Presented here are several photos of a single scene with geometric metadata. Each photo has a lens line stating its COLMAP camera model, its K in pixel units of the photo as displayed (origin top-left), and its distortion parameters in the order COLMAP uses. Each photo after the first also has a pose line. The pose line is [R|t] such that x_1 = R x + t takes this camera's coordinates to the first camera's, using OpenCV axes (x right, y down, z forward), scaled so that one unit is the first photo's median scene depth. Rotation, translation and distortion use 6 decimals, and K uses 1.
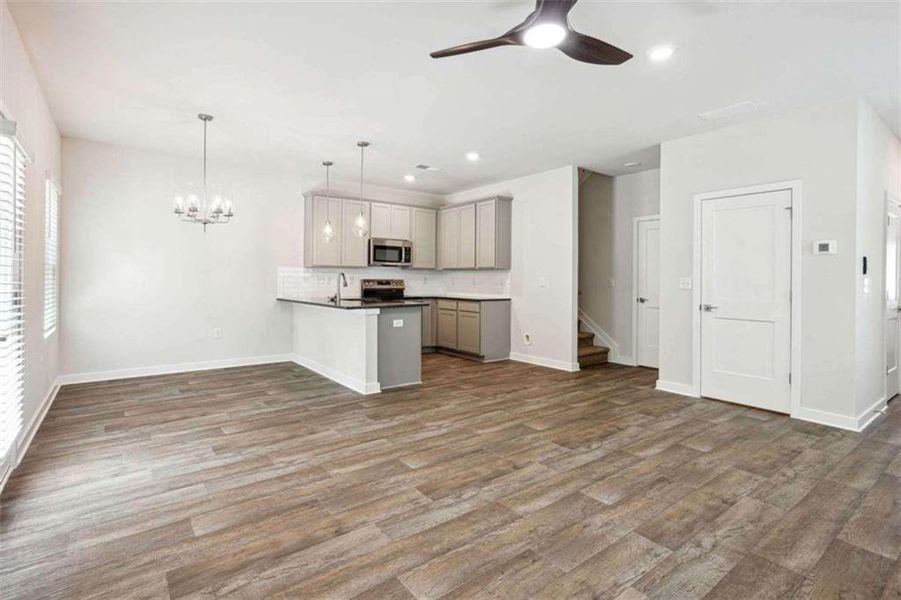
lens RADIAL K [[443.0, 0, 454.7], [0, 443.0, 257.5], [0, 0, 1]] dist [-0.004962, 0.013564]
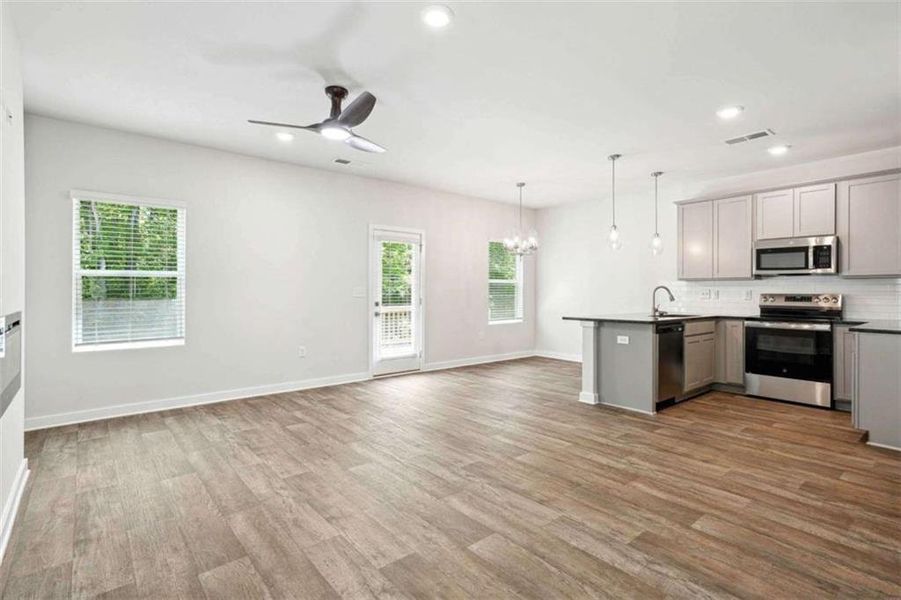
lens RADIAL K [[436.9, 0, 447.3], [0, 436.9, 290.0], [0, 0, 1]] dist [-0.019972, 0.021143]
pose [[0.033427, -0.011704, -0.999373, 0.680858], [0.042535, 0.999042, -0.010277, 0.033571], [0.998536, -0.042165, 0.033893, 0.537429]]
